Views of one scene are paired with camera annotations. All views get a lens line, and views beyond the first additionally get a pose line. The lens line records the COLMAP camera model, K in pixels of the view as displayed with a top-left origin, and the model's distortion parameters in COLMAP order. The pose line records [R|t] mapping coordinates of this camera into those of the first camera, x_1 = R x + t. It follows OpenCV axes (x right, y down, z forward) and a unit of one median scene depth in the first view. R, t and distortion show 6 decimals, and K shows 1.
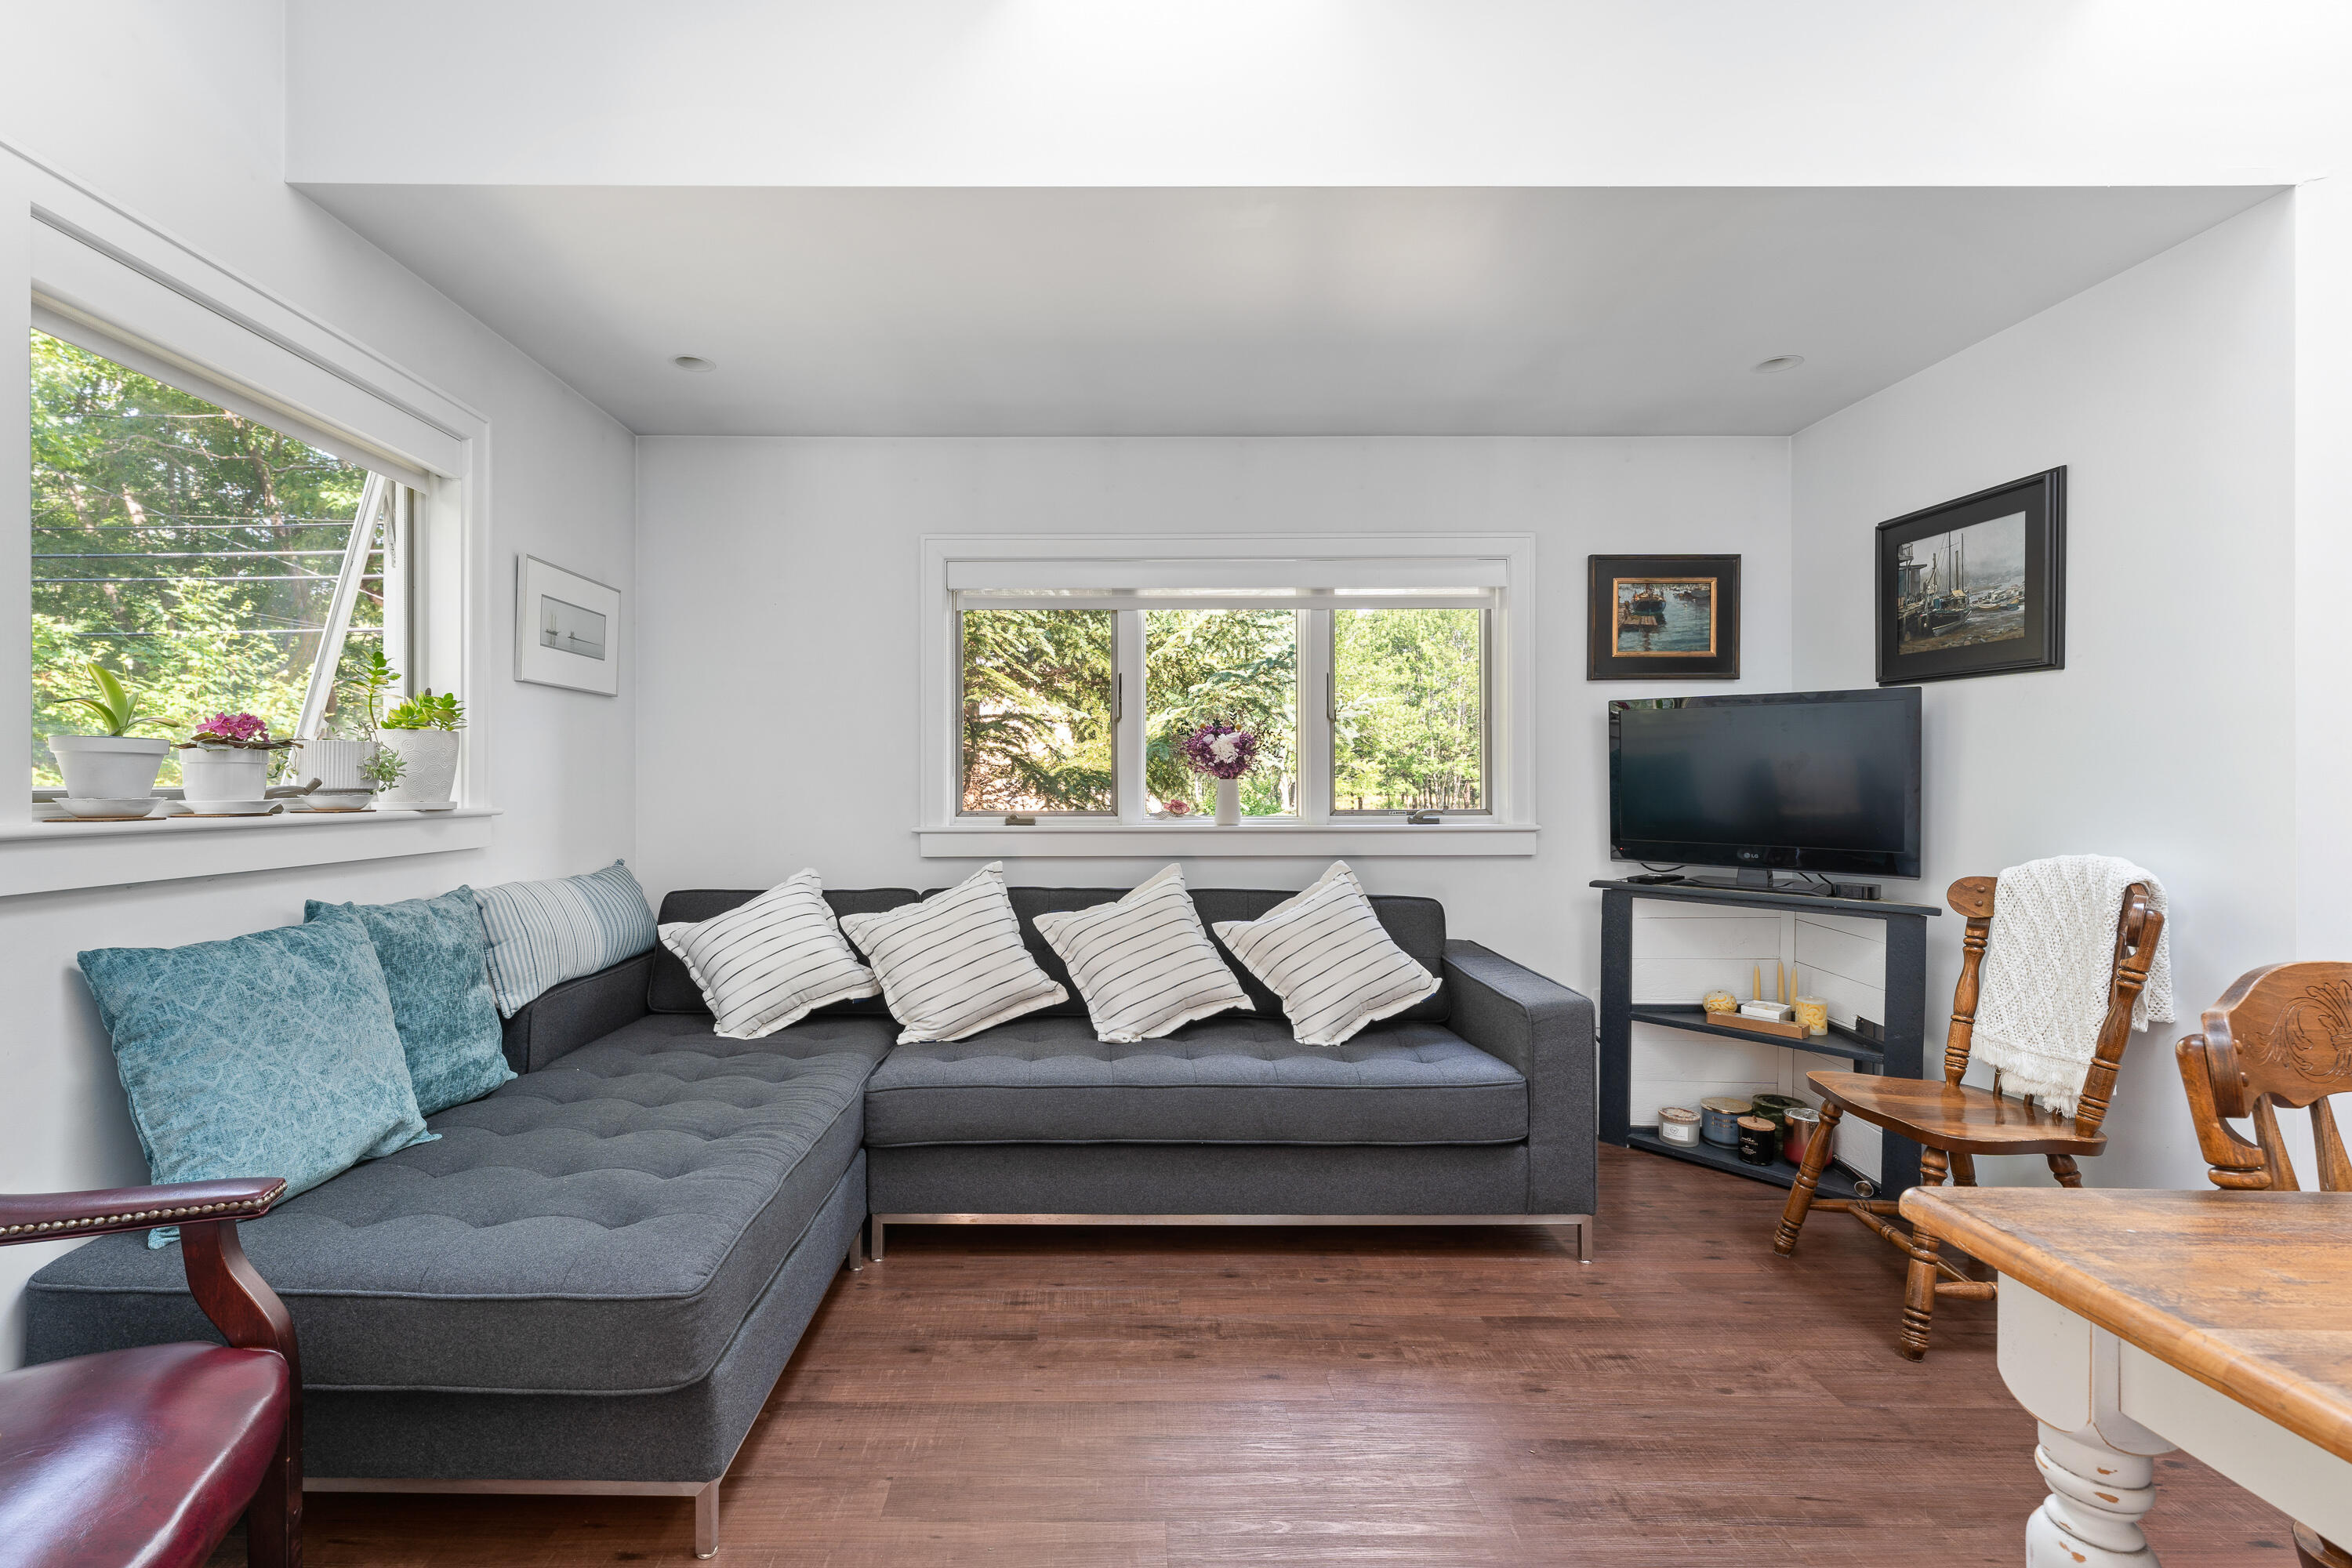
lens RADIAL K [[1057.3, 0, 1075.4], [0, 1057.3, 788.3], [0, 0, 1]] dist [0.004034, -0.000027]
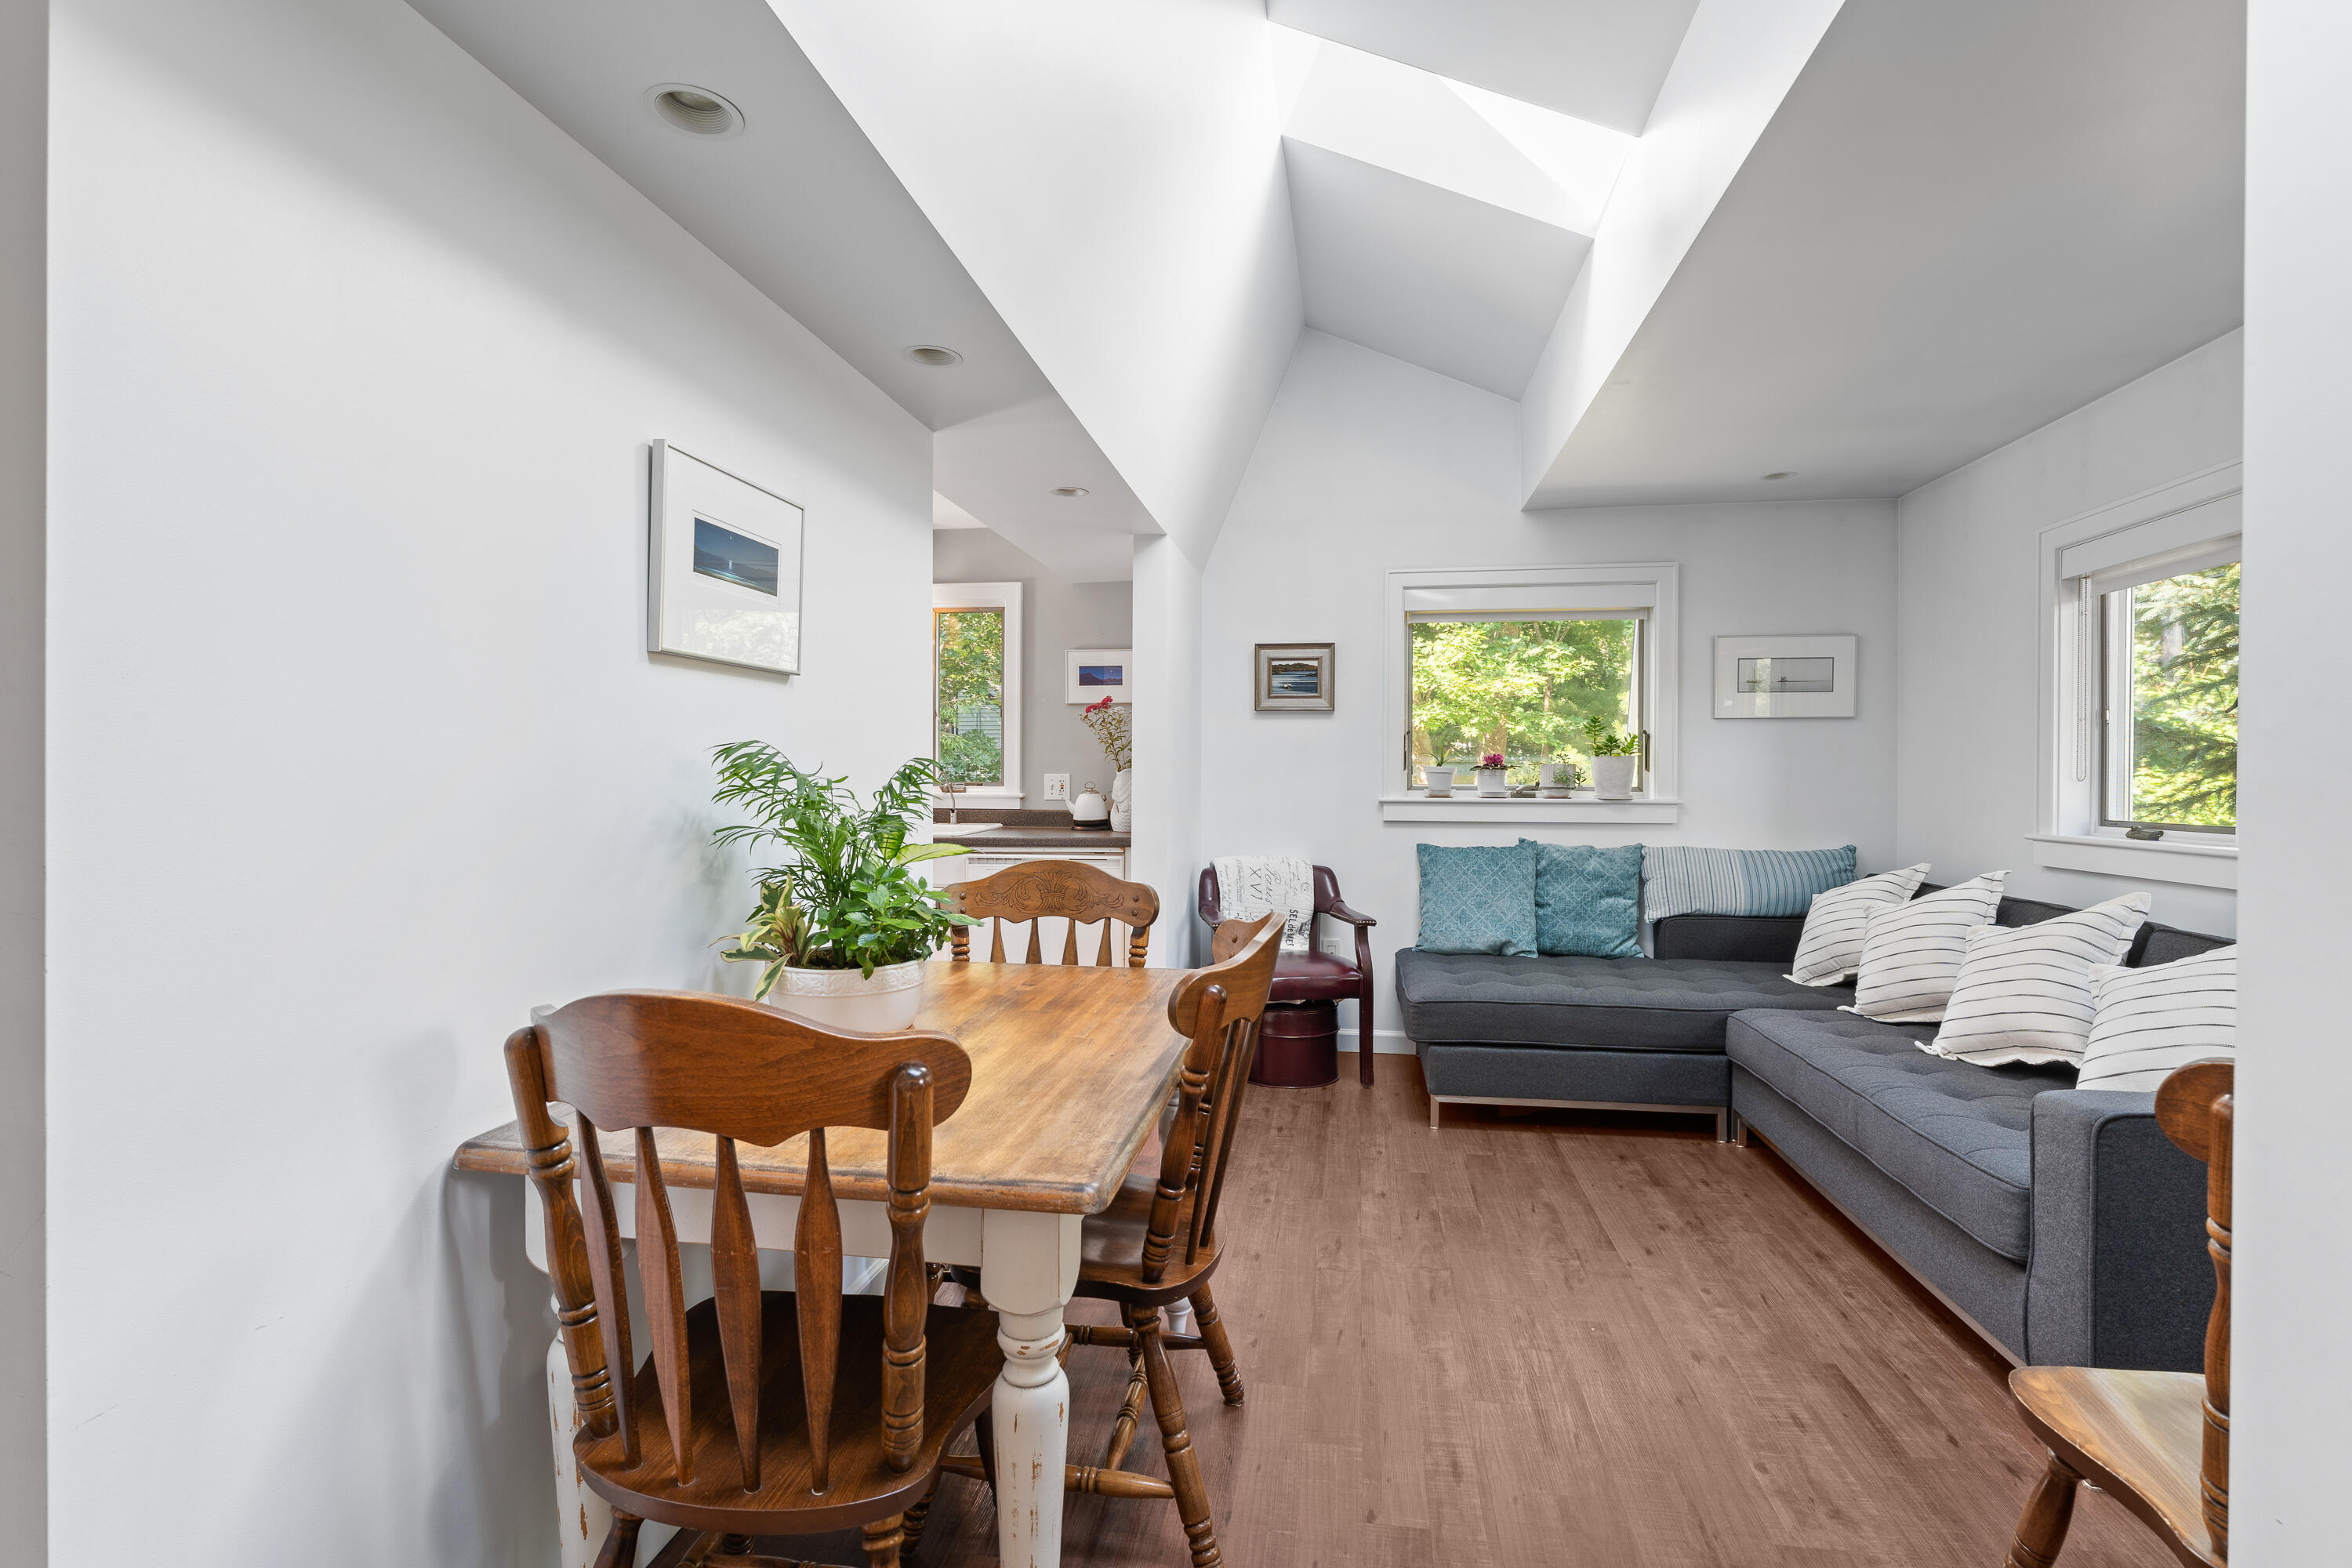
lens RADIAL K [[1099.9, 0, 1183.2], [0, 1099.9, 778.3], [0, 0, 1]] dist [-0.000029, -0.001199]
pose [[-0.153306, 0.000522, -0.988179, 1.112927], [-0.008902, 0.999959, 0.001909, -0.010630], [0.988139, 0.009089, -0.153295, 0.449329]]
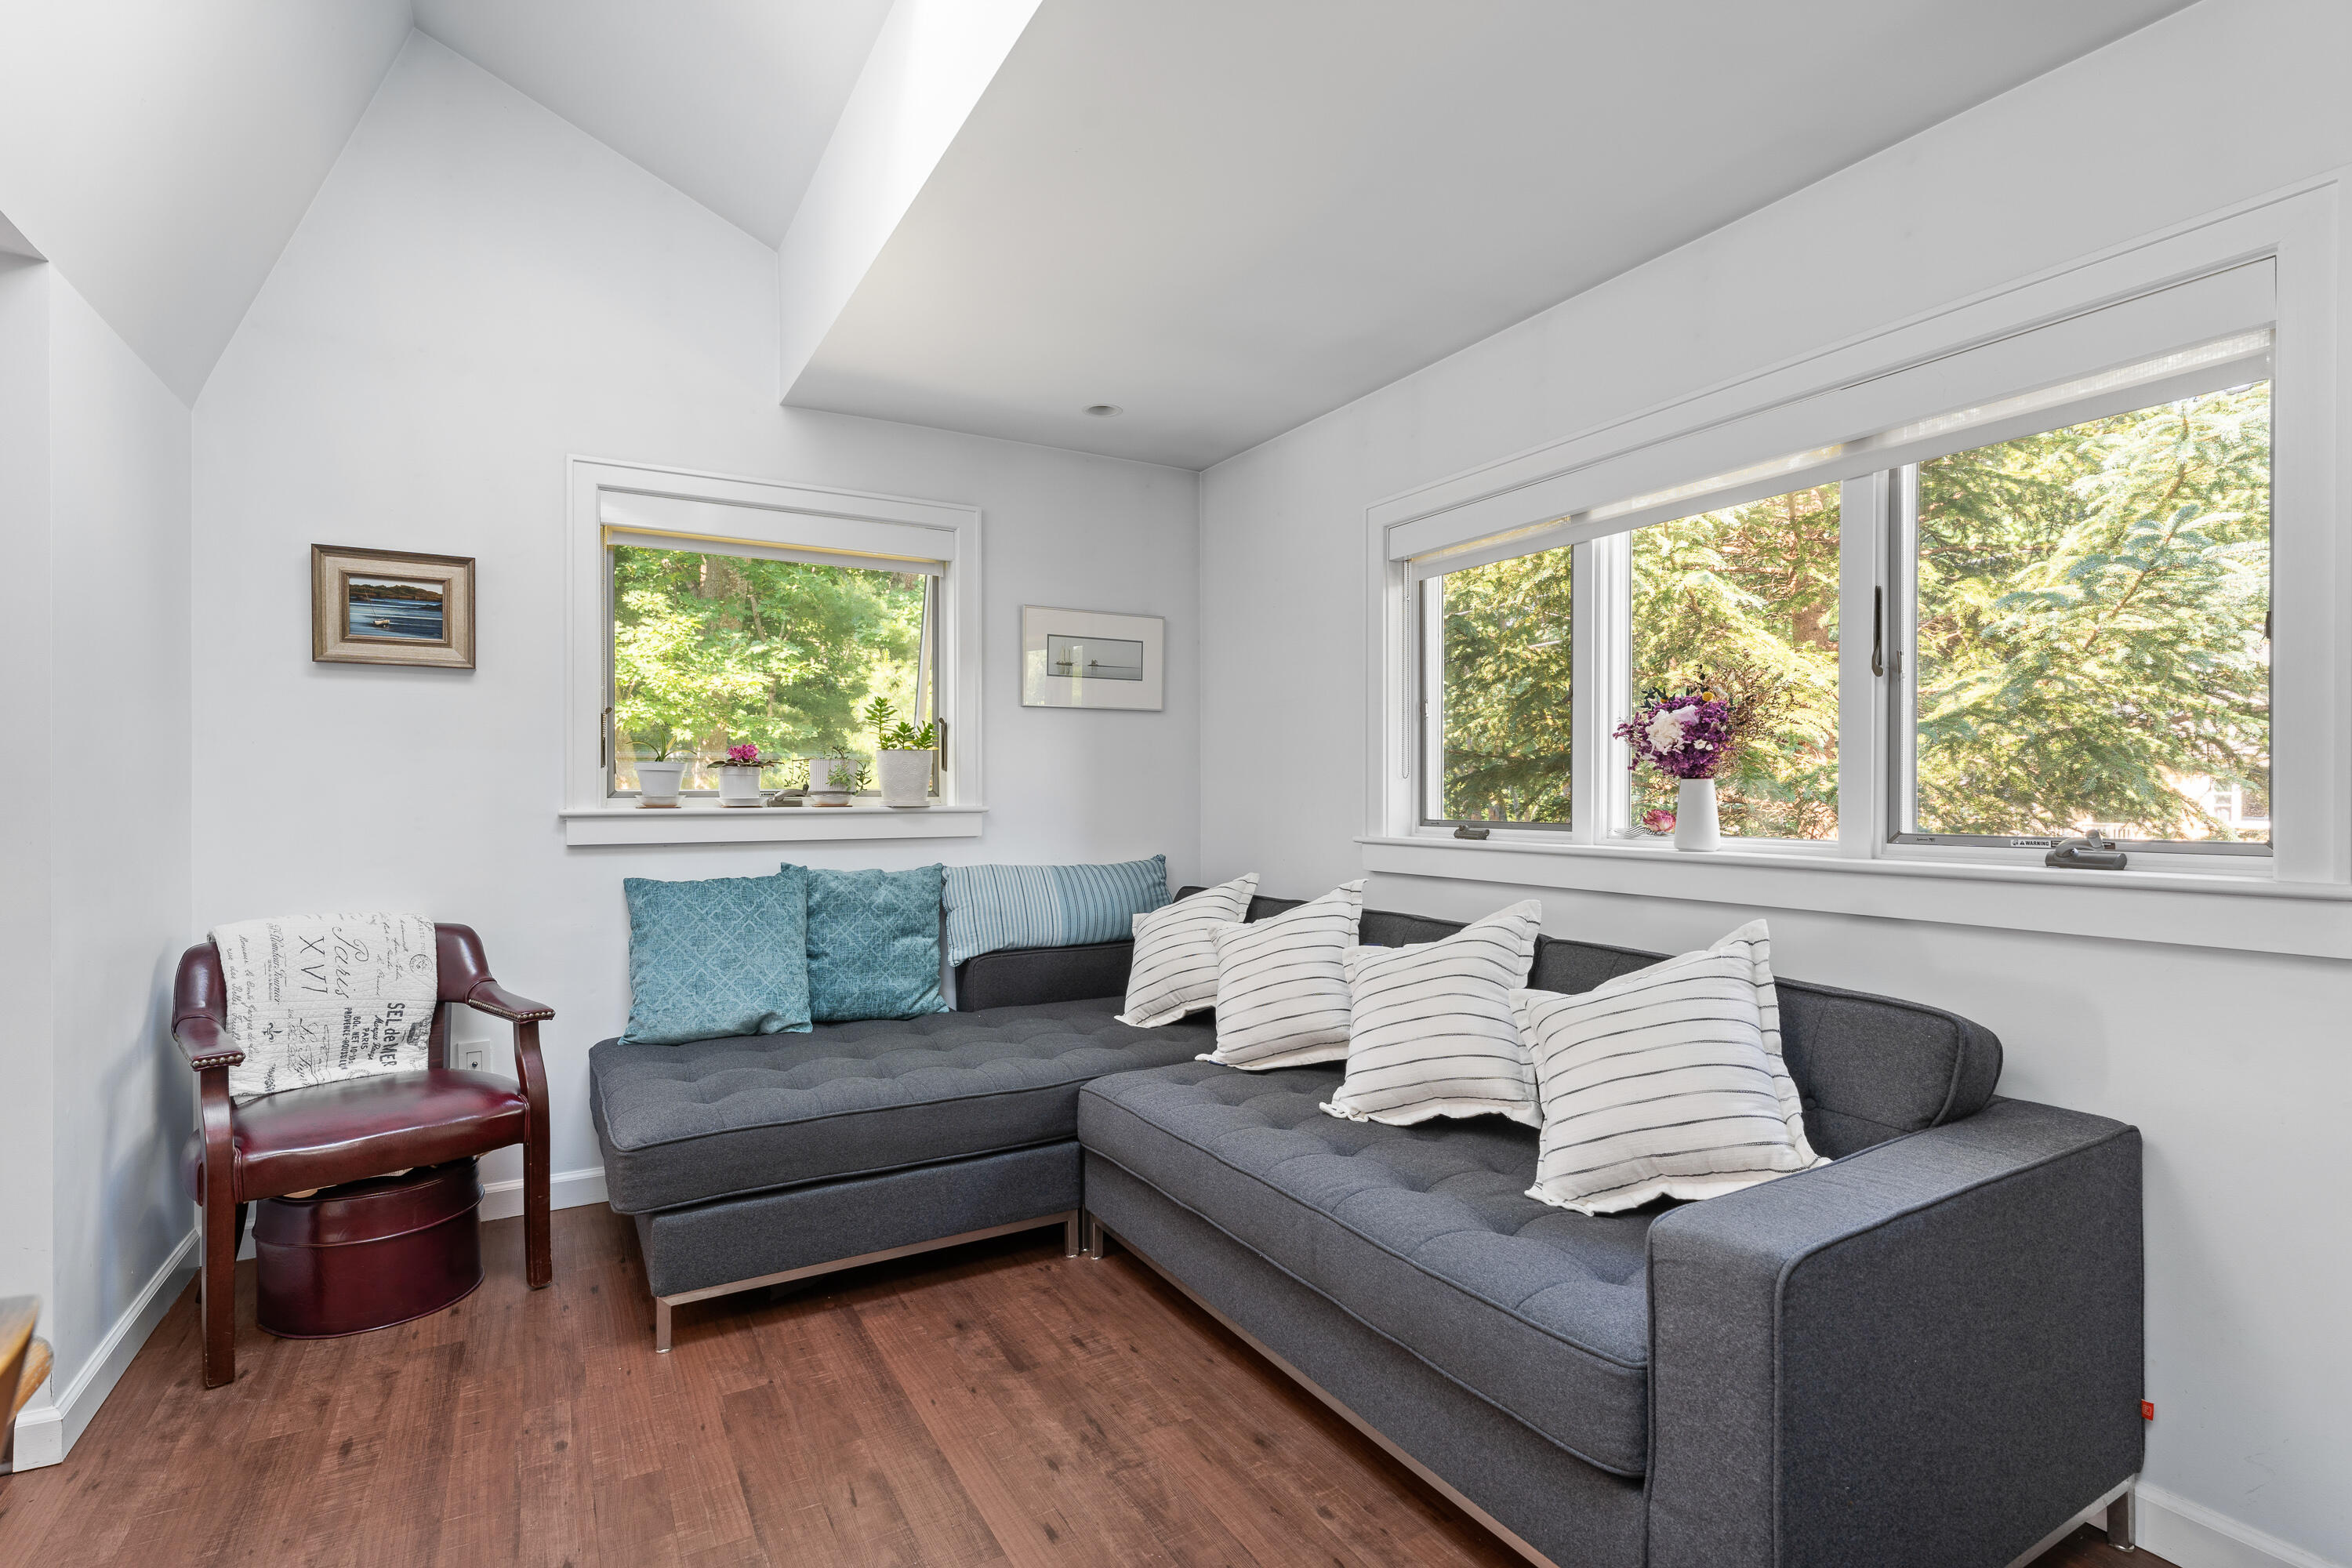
lens RADIAL K [[1099.9, 0, 1177.0], [0, 1099.9, 796.2], [0, 0, 1]] dist [-0.000029, -0.001199]
pose [[0.504907, 0.002676, -0.863170, 0.658774], [-0.003026, 0.999995, 0.001330, 0.002458], [0.863169, 0.001941, 0.504912, 0.465763]]
